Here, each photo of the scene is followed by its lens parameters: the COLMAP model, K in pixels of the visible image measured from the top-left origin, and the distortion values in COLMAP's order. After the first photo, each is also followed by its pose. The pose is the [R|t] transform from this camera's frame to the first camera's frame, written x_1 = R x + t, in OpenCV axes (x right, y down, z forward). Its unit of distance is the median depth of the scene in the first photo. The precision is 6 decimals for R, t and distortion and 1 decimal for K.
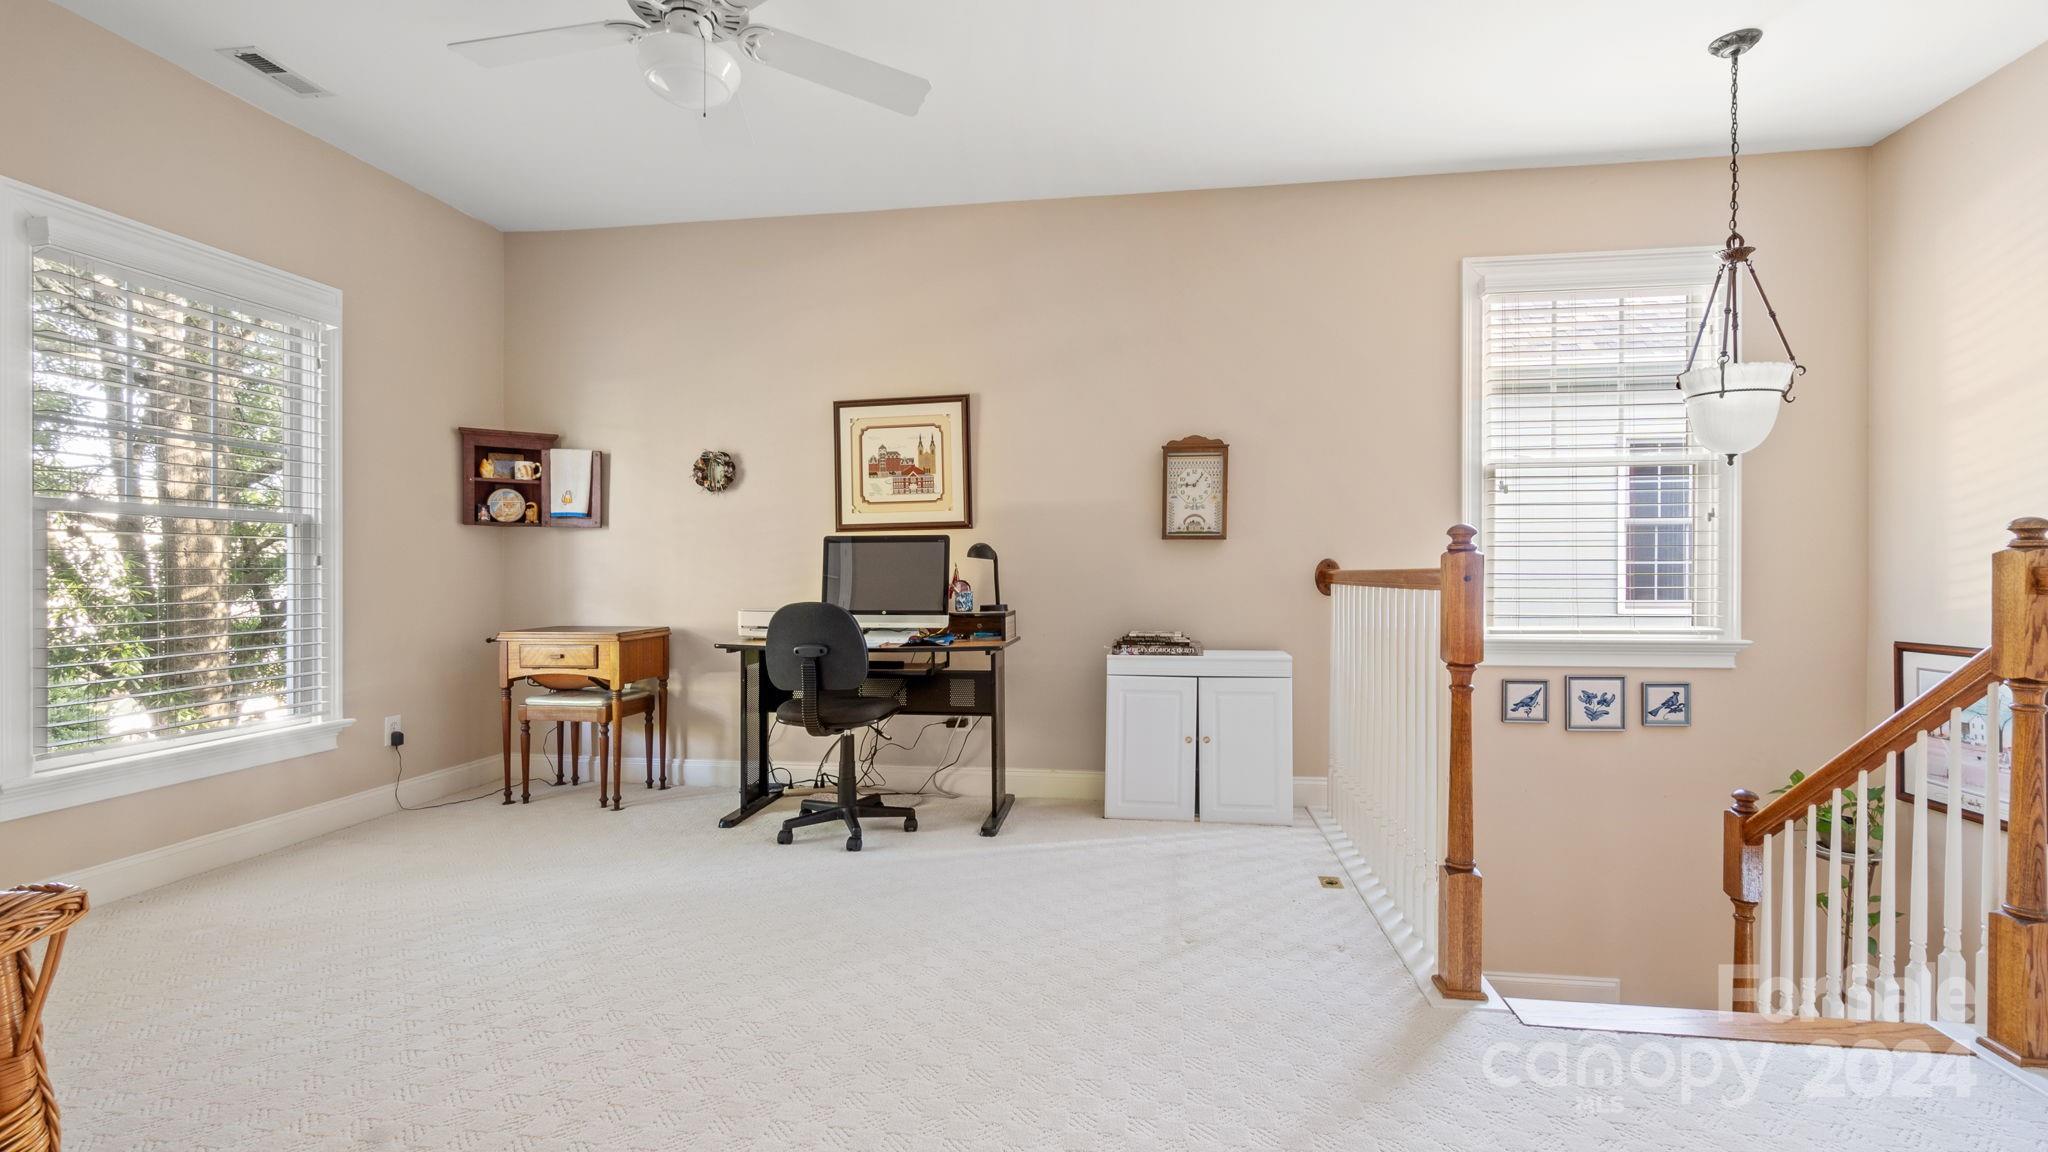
lens RADIAL K [[897.2, 0, 1012.2], [0, 897.2, 584.9], [0, 0, 1]] dist [-0.001825, -0.000214]
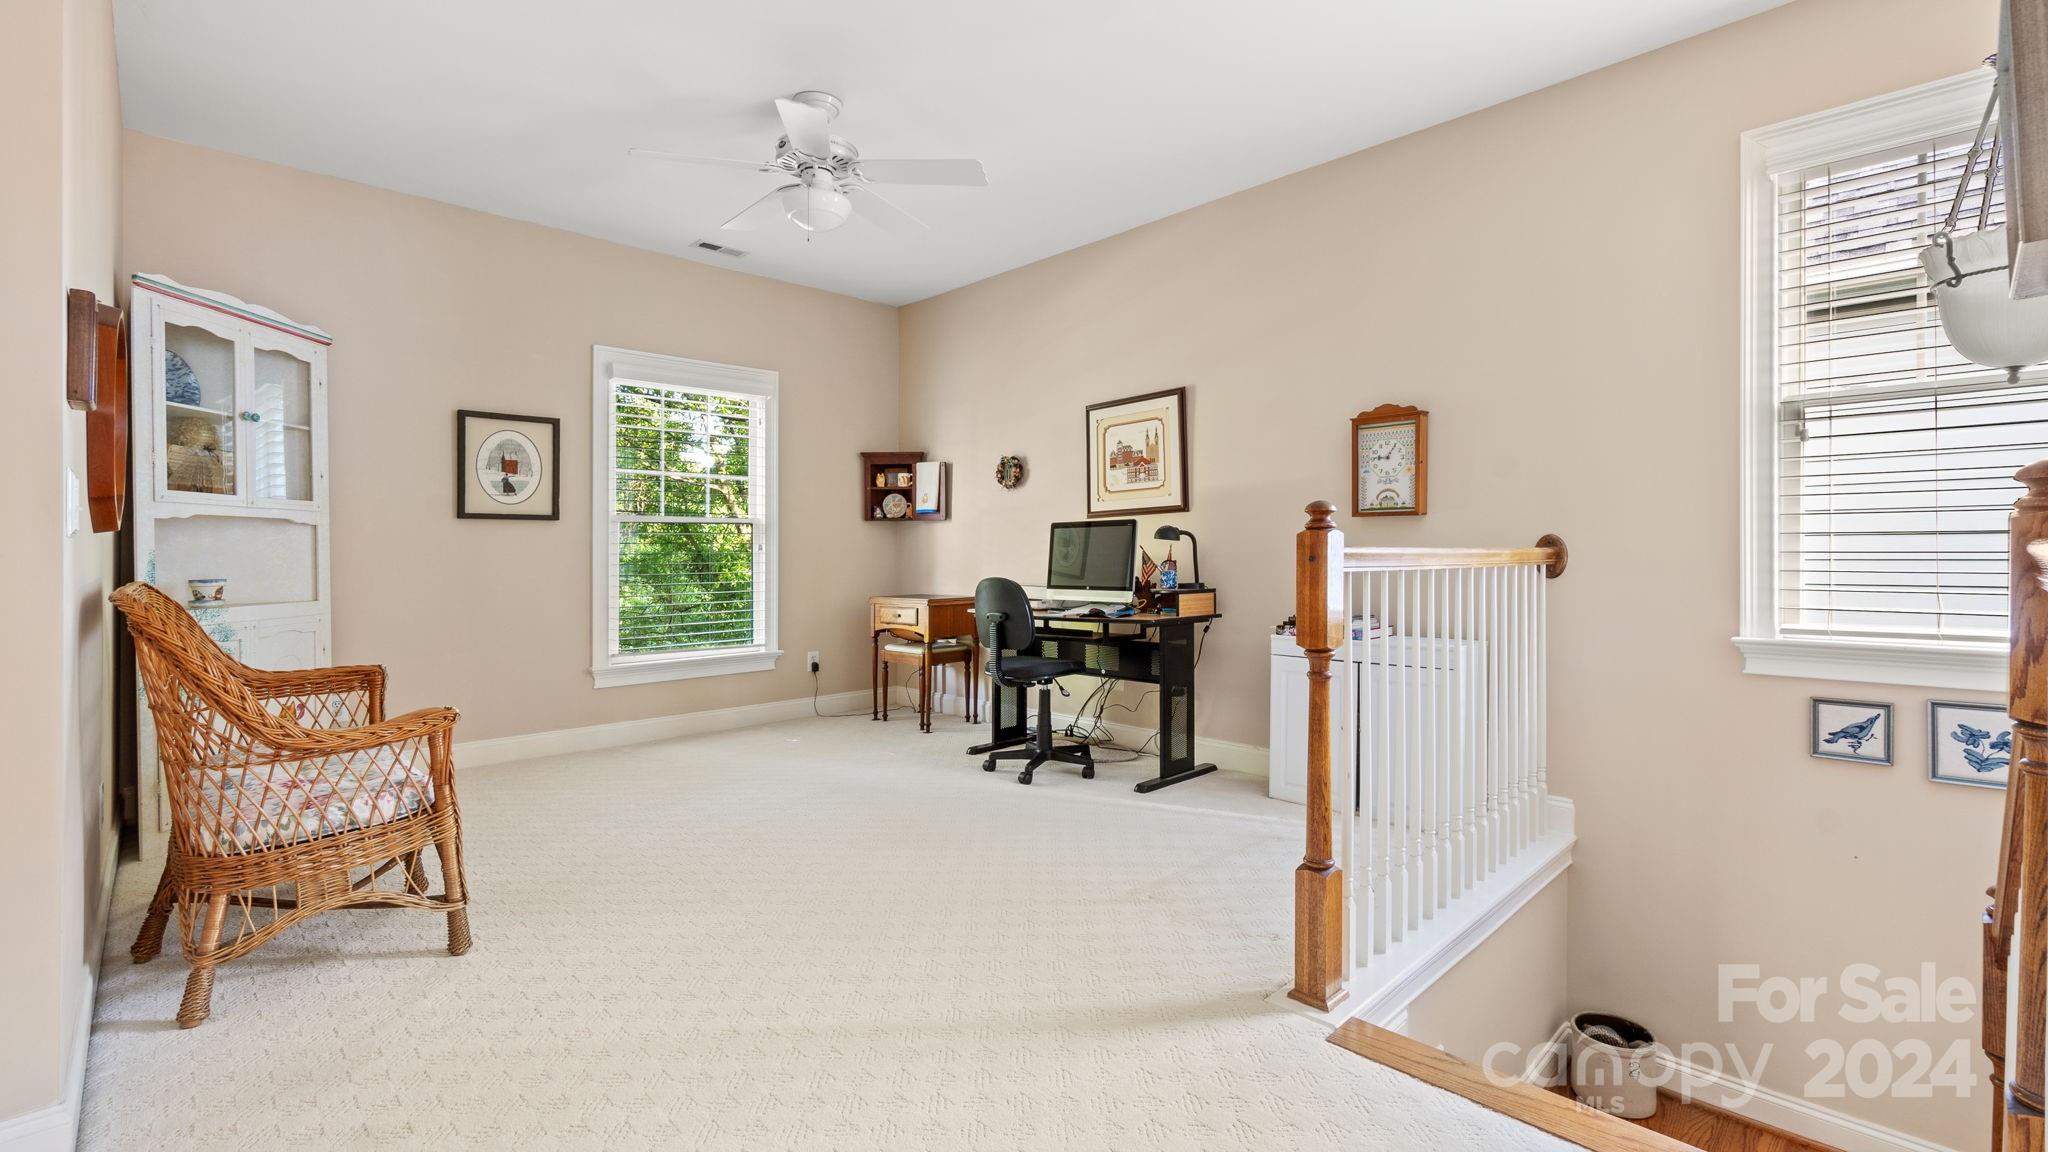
lens RADIAL K [[881.9, 0, 1014.8], [0, 881.9, 563.3], [0, 0, 1]] dist [-0.001898, 0.000411]
pose [[0.793552, 0.002762, -0.608496, 0.453185], [-0.003631, 0.999993, -0.000195, -0.000380], [0.608491, 0.002364, 0.793557, 0.041235]]
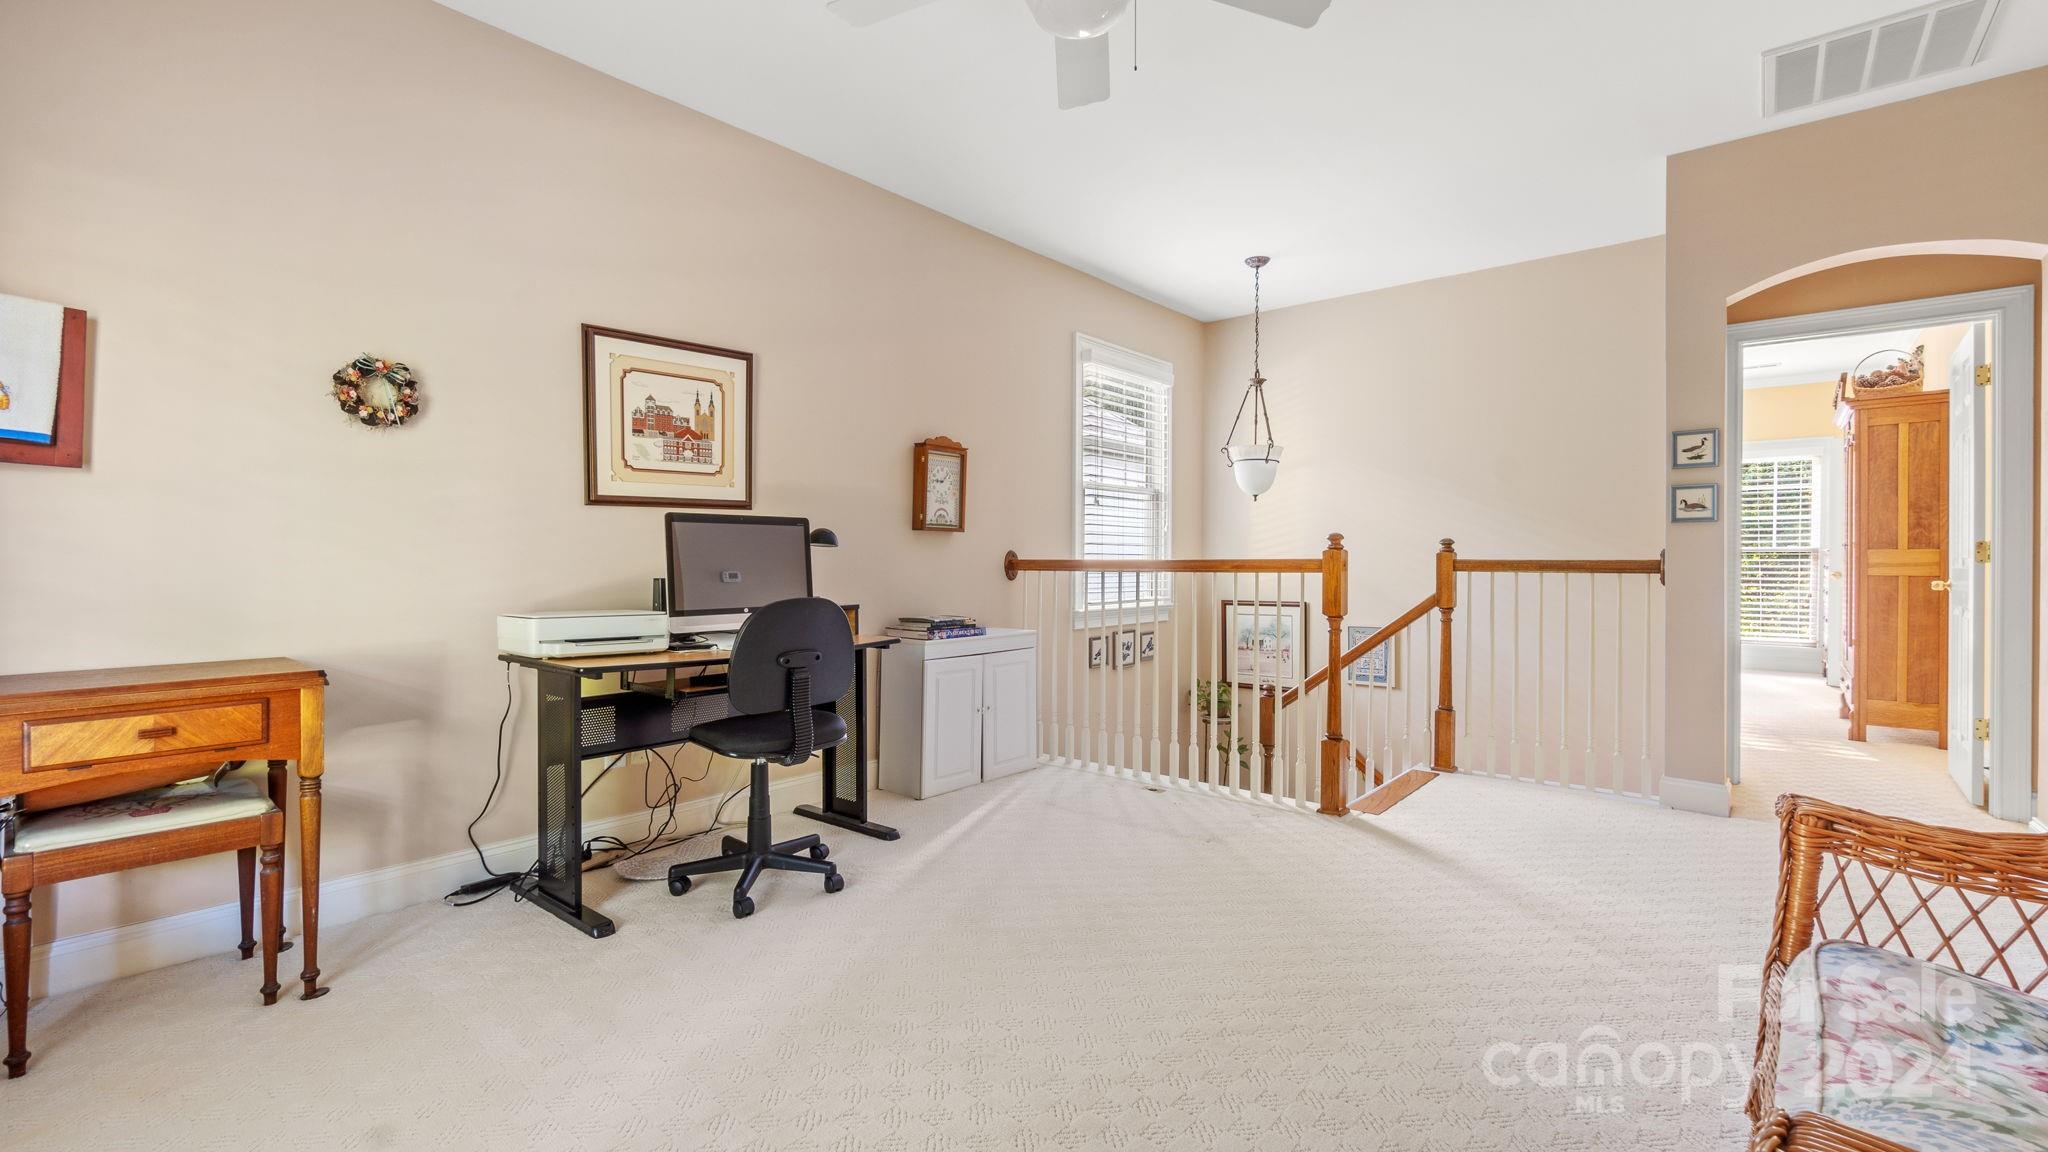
lens RADIAL K [[885.0, 0, 1024.0], [0, 885.0, 576.0], [0, 0, 1]] dist [-0.000601, 0.000042]
pose [[0.522641, -0.012035, 0.852468, -0.666168], [0.010275, 0.999917, 0.007817, -0.003439], [-0.852491, 0.004674, 0.522721, 0.349585]]
